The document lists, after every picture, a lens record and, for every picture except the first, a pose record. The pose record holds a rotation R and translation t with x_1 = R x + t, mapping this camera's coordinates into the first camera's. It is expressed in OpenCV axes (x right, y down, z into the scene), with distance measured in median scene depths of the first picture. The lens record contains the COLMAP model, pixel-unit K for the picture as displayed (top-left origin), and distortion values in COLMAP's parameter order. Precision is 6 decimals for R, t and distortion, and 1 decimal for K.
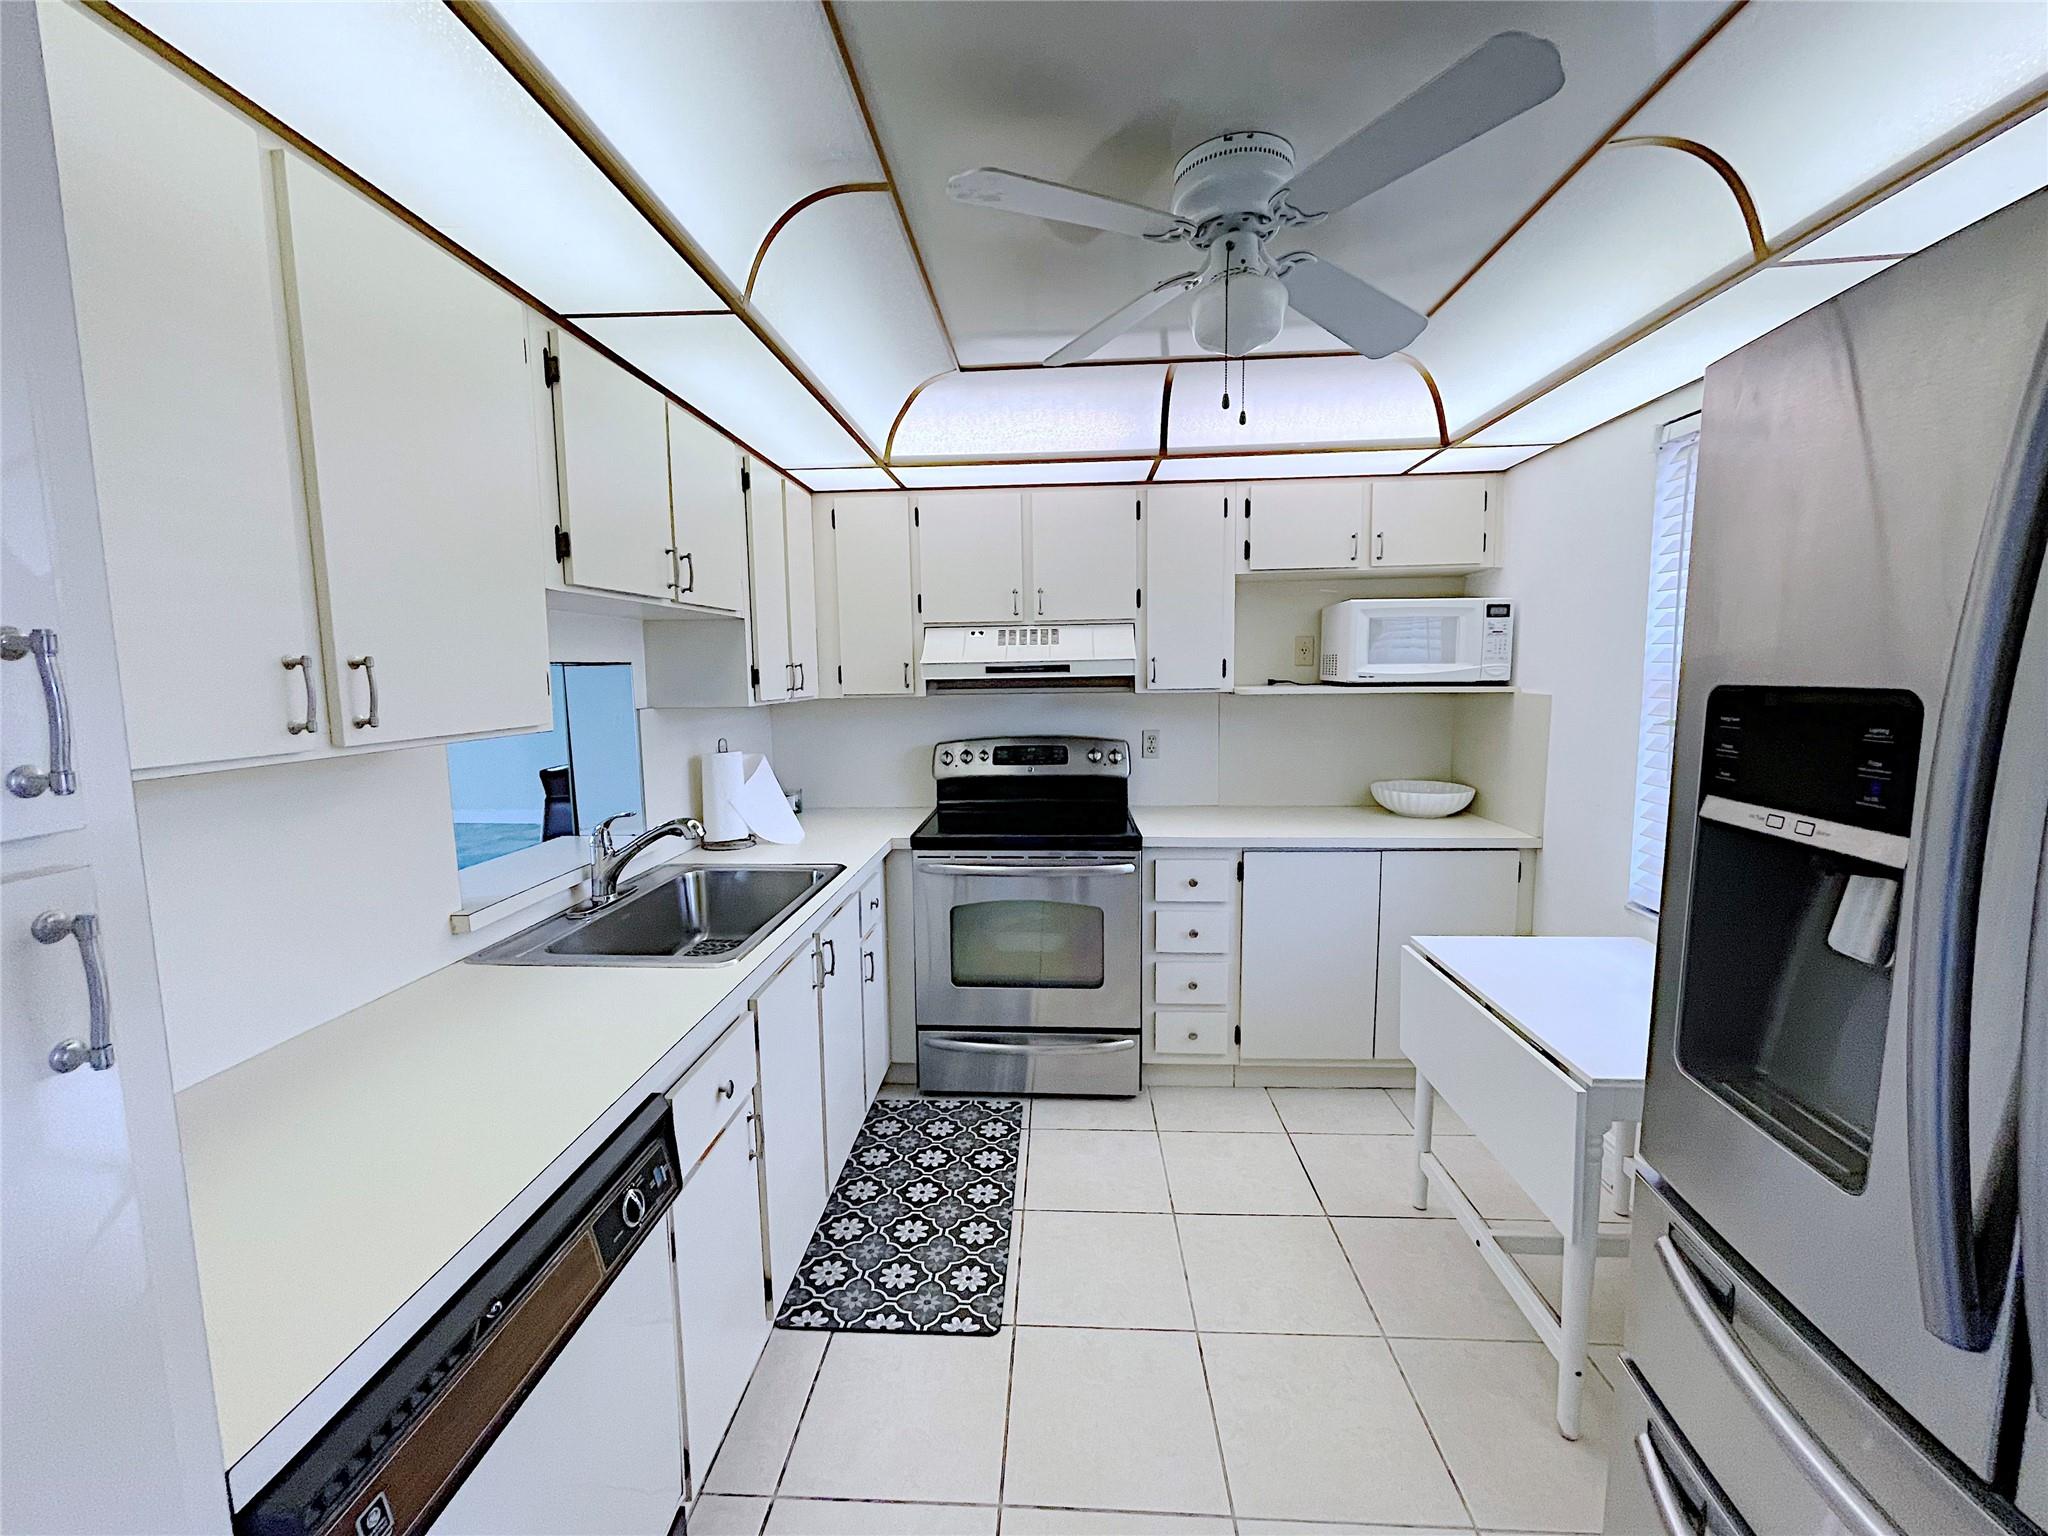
lens RADIAL K [[838.4, 0, 1019.2], [0, 838.4, 762.4], [0, 0, 1]] dist [-0.004133, 0.003483]
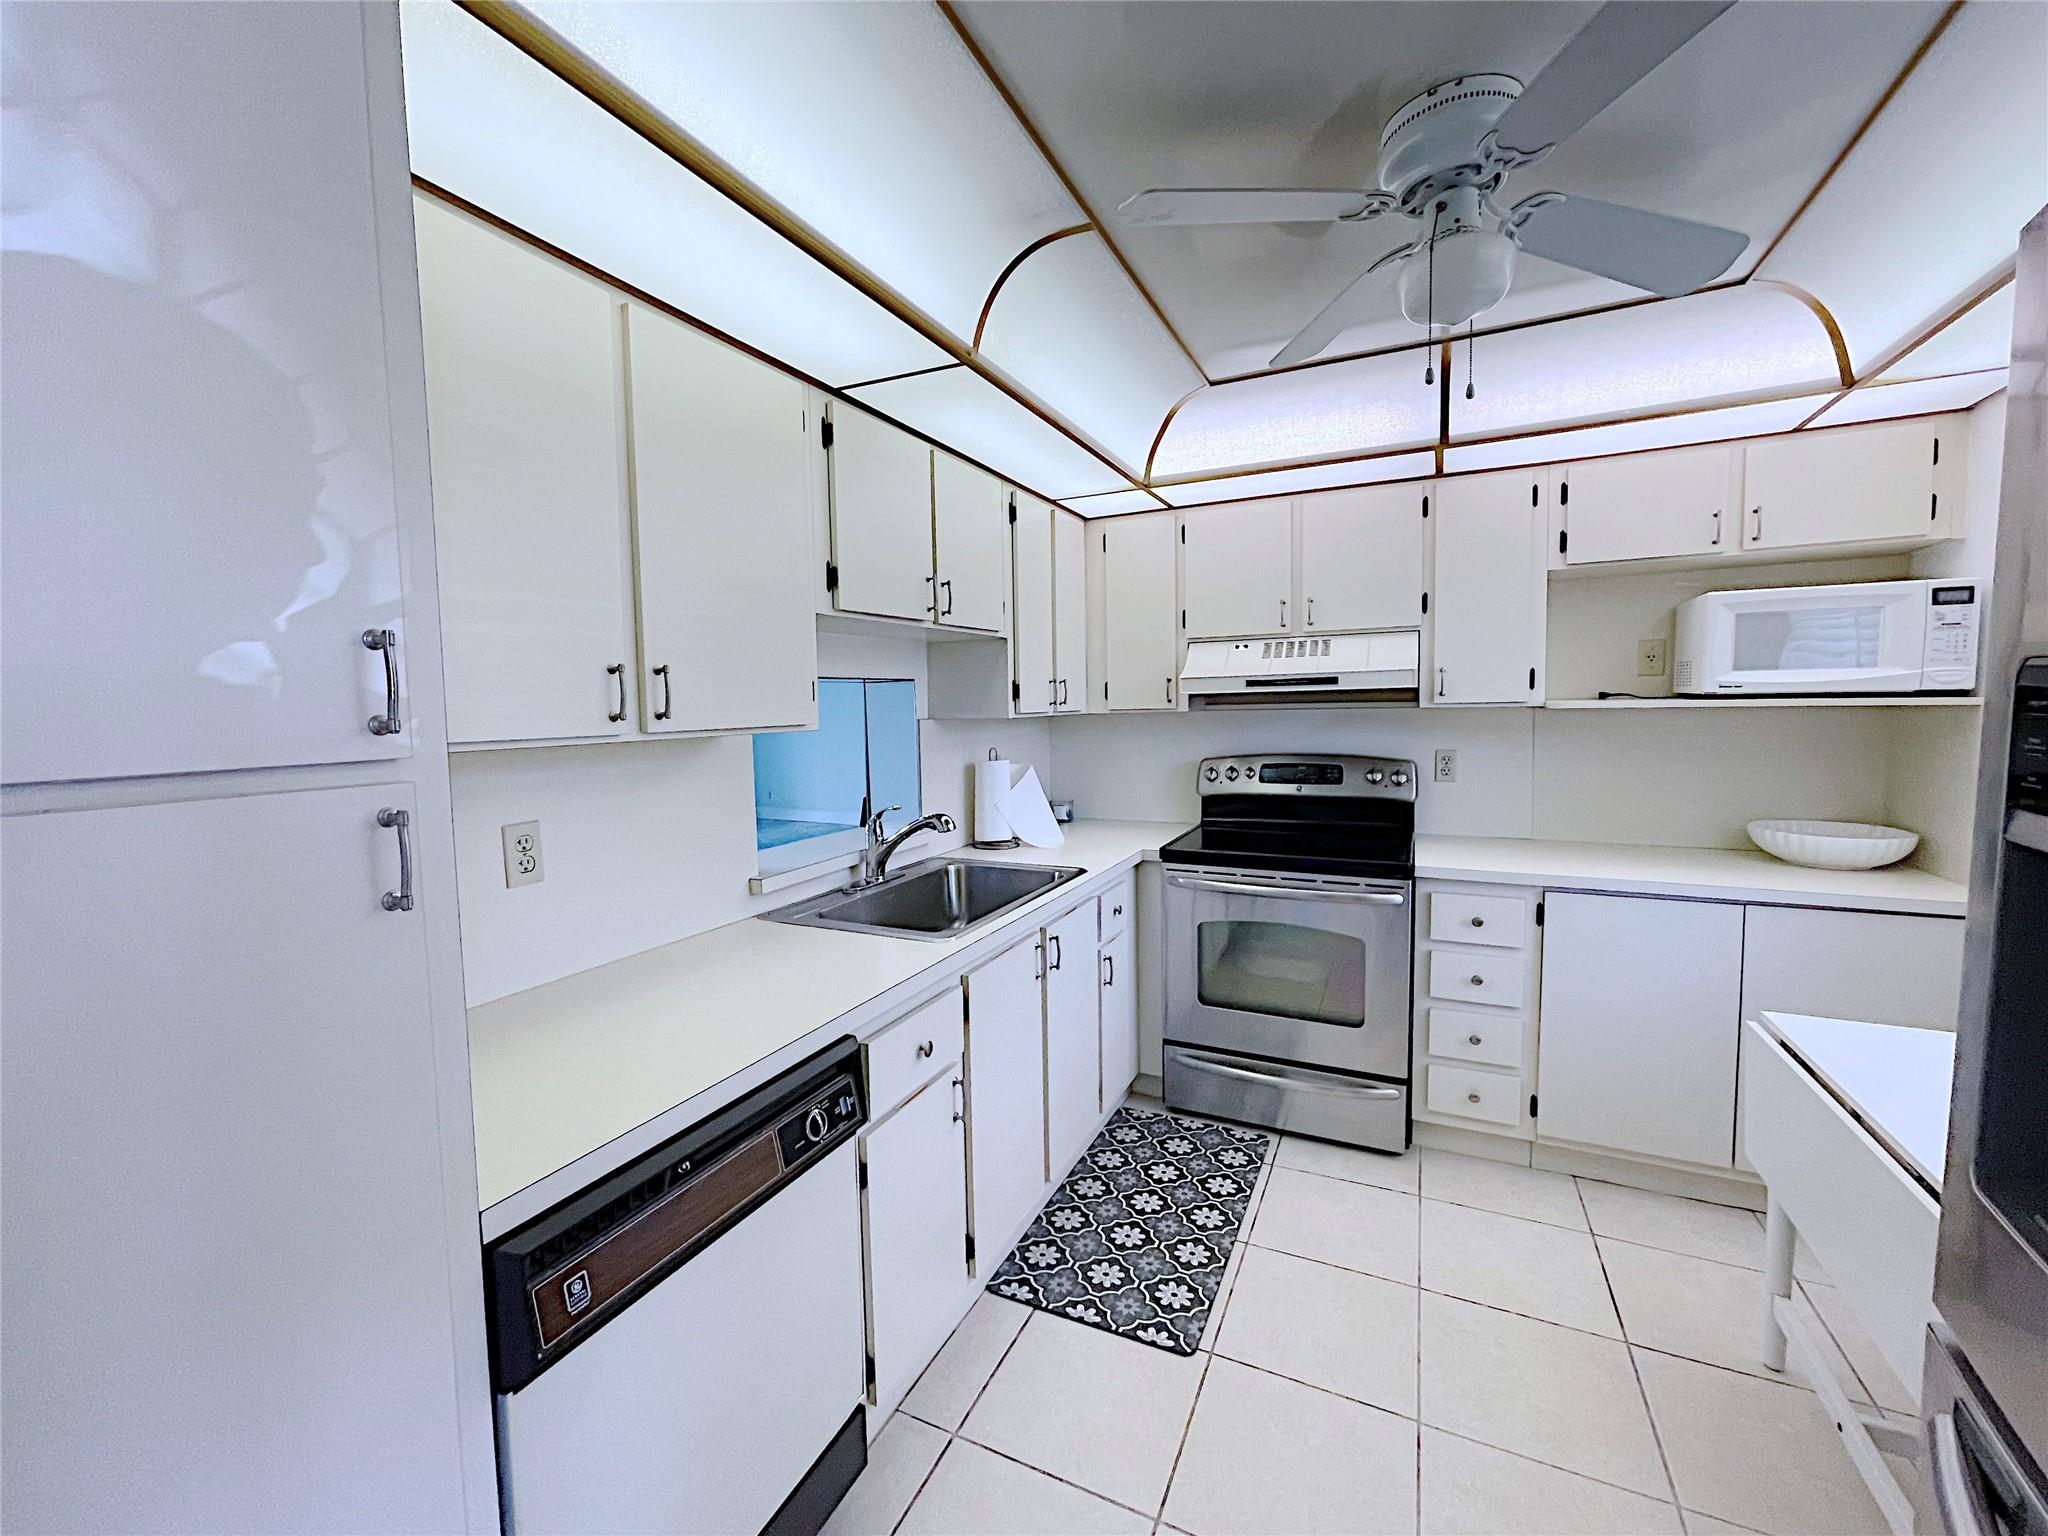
lens RADIAL K [[838.4, 0, 1019.2], [0, 838.4, 762.4], [0, 0, 1]] dist [-0.004133, 0.003483]
pose [[0.923033, 0.023906, -0.383977, 0.097789], [-0.035988, 0.999056, -0.024311, 0.015321], [0.383033, 0.036259, 0.923023, -0.000681]]
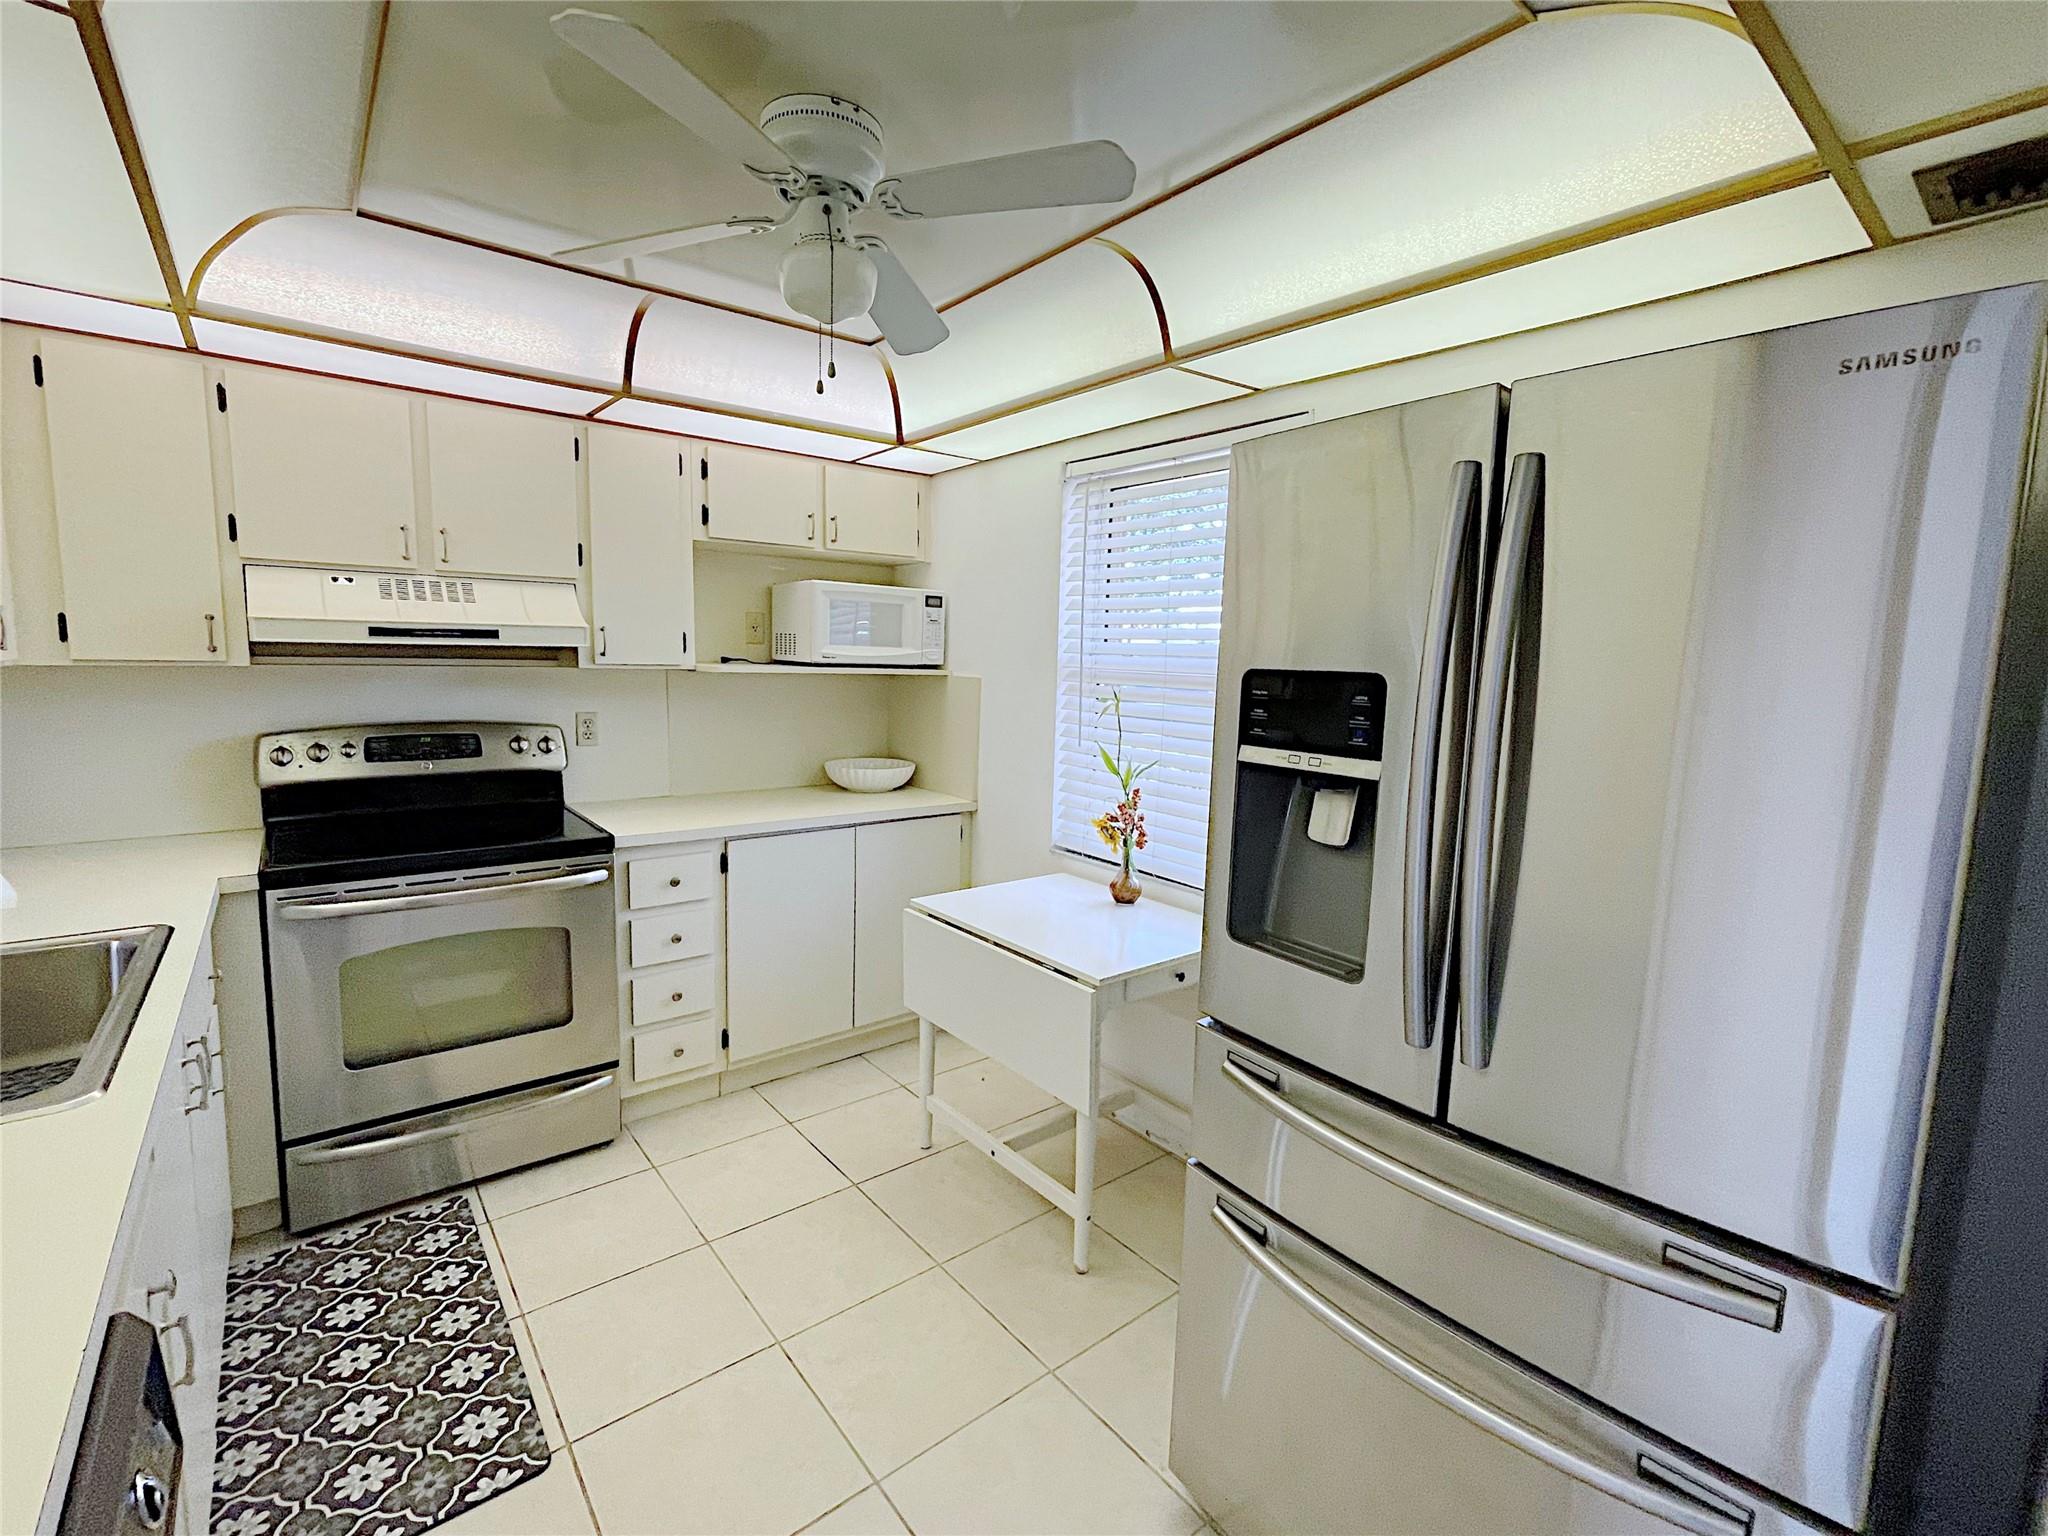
lens RADIAL K [[904.1, 0, 1020.8], [0, 904.1, 760.6], [0, 0, 1]] dist [-0.003074, 0.005103]
pose [[0.738558, -0.045935, 0.672623, -0.162930], [0.038162, 0.998925, 0.026316, 0.003157], [-0.673109, 0.006232, 0.739517, 0.036362]]
